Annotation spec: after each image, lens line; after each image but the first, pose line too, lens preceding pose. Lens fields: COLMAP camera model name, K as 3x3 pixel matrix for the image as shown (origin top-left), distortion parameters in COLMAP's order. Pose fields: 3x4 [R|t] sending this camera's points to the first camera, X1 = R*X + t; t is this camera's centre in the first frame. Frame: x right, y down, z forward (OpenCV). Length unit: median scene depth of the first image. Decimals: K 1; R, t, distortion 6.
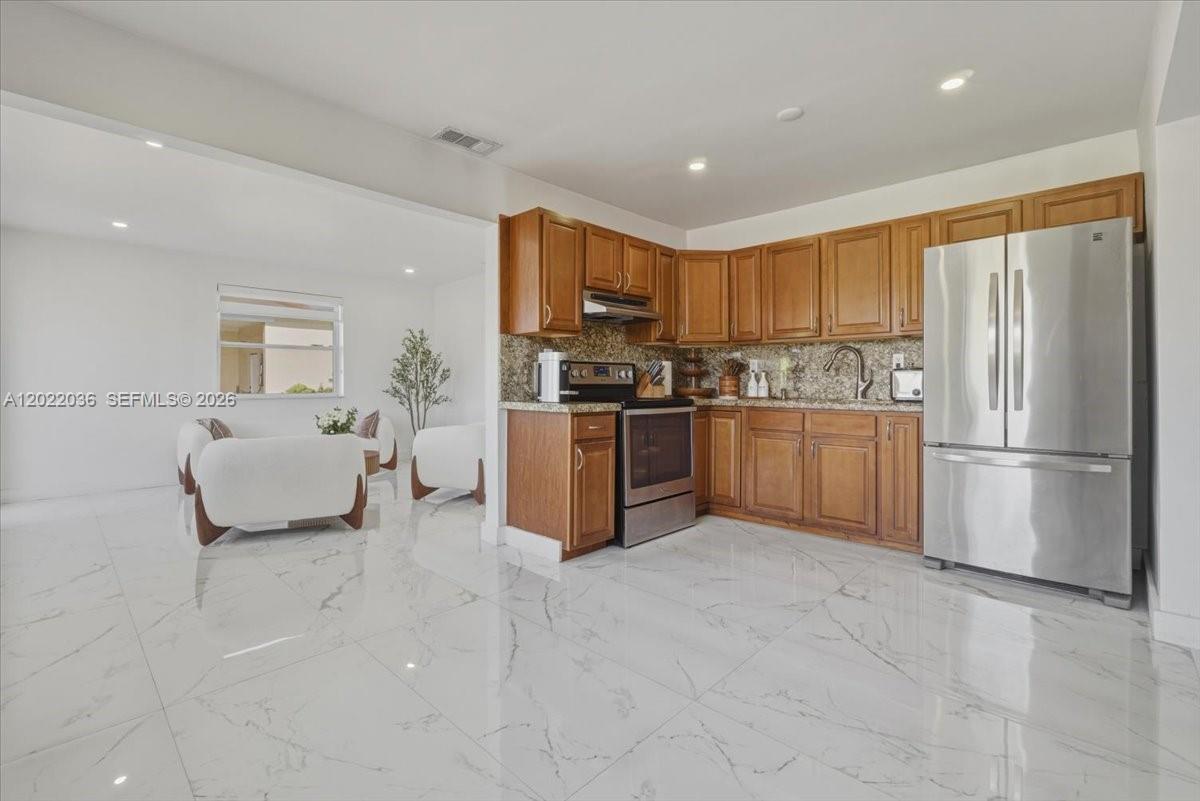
lens RADIAL K [[532.6, 0, 594.9], [0, 532.6, 381.1], [0, 0, 1]] dist [-0.002776, -0.000122]
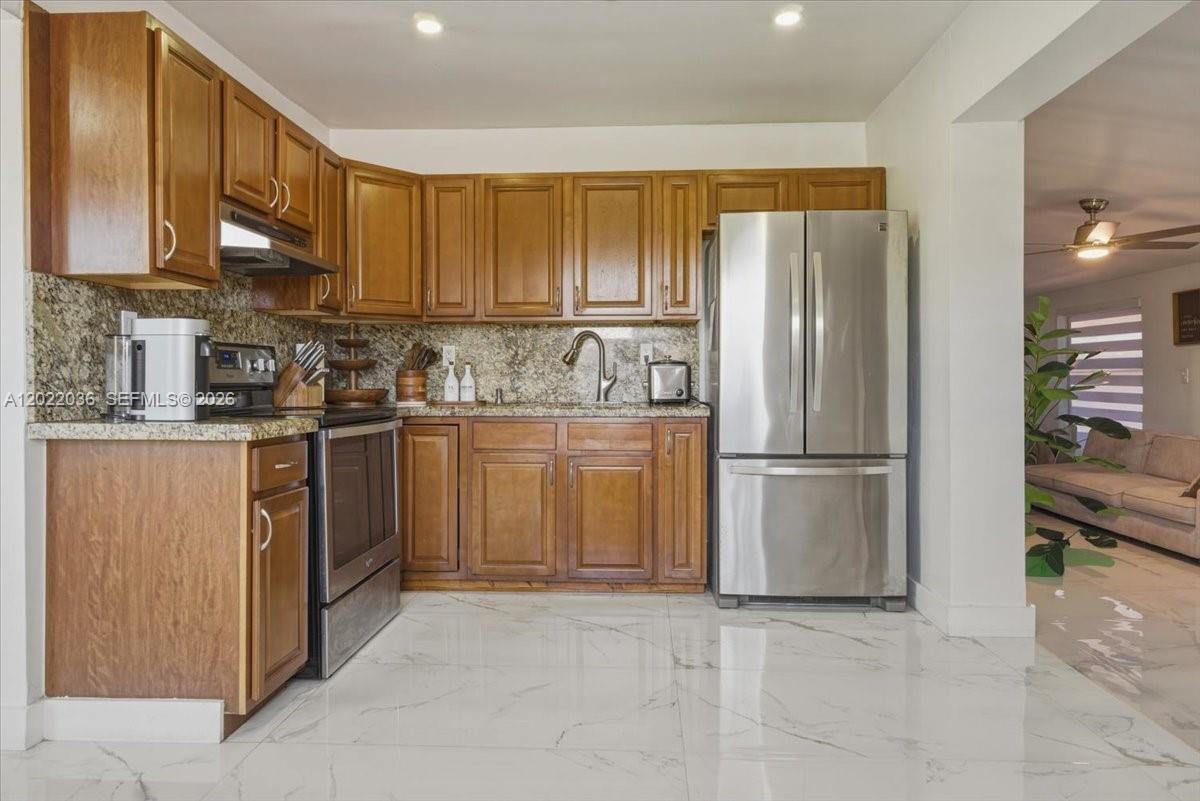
lens RADIAL K [[760.7, 0, 601.7], [0, 760.7, 379.8], [0, 0, 1]] dist [0.004357, 0.002690]
pose [[0.761408, -0.000780, 0.648272, -0.221867], [-0.000221, 0.999999, 0.001462, 0.000878], [-0.648273, -0.001256, 0.761407, 0.198156]]
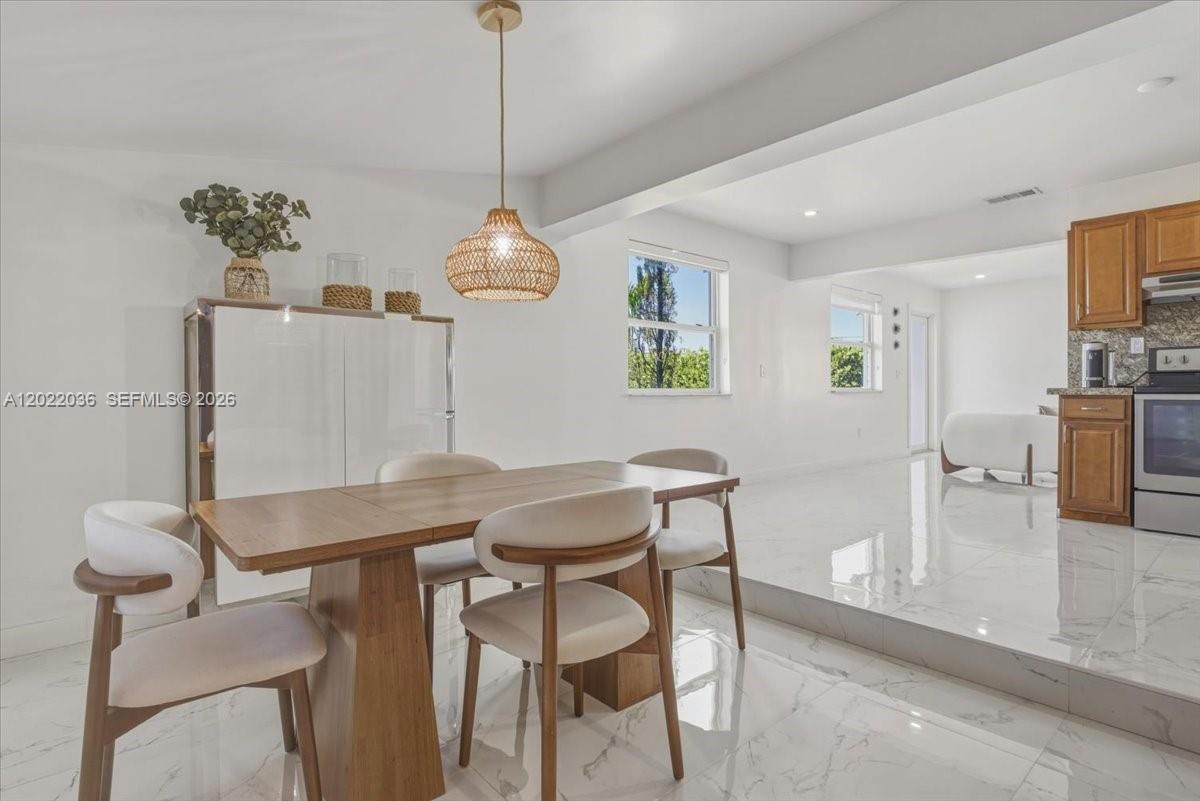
lens RADIAL K [[592.4, 0, 600.0], [0, 592.4, 400.5], [0, 0, 1]] dist [0.000066, 0.000062]
pose [[-0.090184, 0.015987, -0.995797, 1.206189], [0.006440, 0.999860, 0.015469, 0.038663], [0.995904, -0.005018, -0.090275, 0.070112]]
